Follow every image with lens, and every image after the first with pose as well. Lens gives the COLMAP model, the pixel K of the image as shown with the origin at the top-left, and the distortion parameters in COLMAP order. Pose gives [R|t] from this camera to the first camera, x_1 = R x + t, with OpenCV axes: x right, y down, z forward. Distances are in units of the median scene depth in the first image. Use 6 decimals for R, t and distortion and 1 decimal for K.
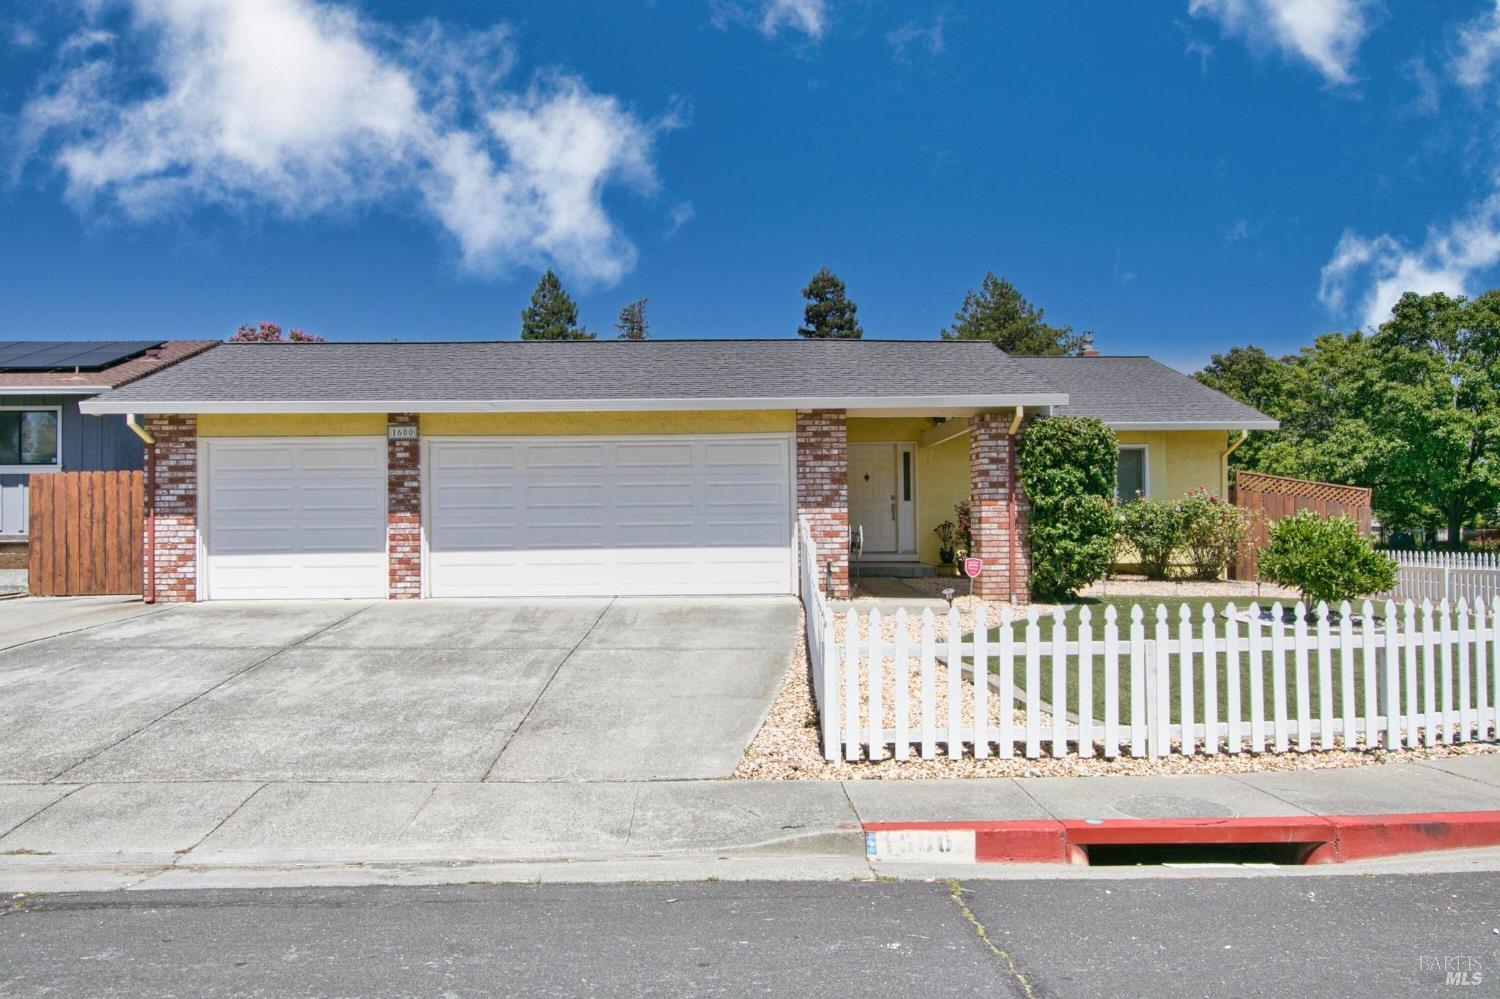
lens RADIAL K [[1181.3, 0, 750.0], [0, 1181.3, 499.5], [0, 0, 1]] dist [0.011748, 0.002027]
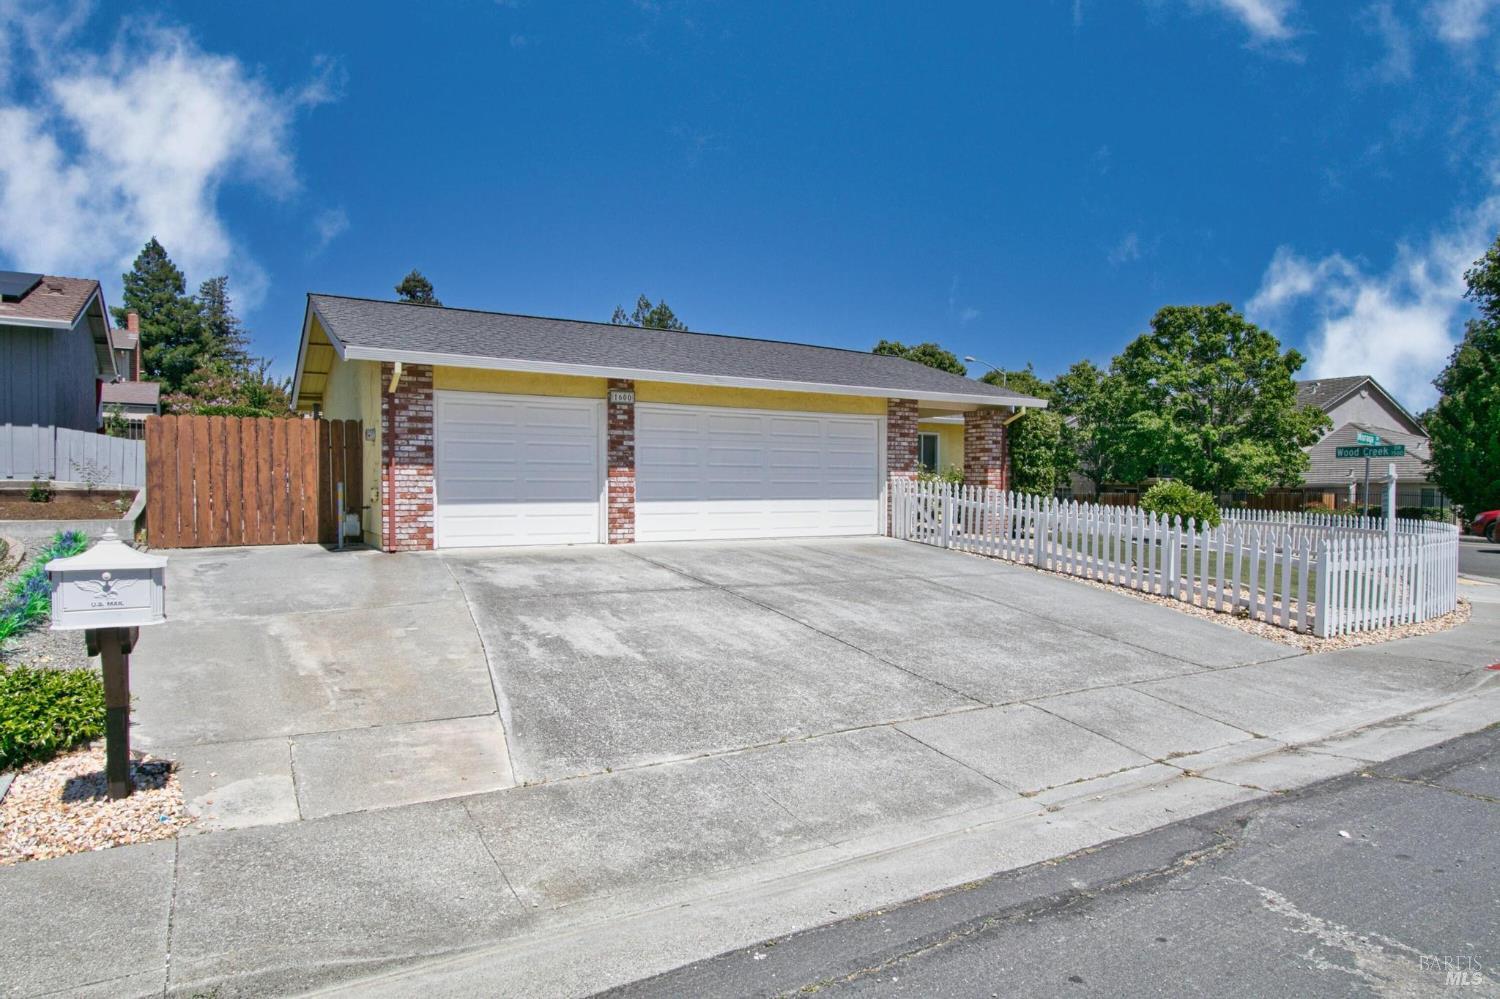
lens RADIAL K [[884.2, 0, 750.0], [0, 884.2, 499.5], [0, 0, 1]] dist [-0.014319, 0.000590]
pose [[0.863628, 0.005202, 0.504103, -0.615176], [-0.025261, 0.999137, 0.032966, 0.010263], [-0.503497, -0.041205, 0.863014, 0.201705]]
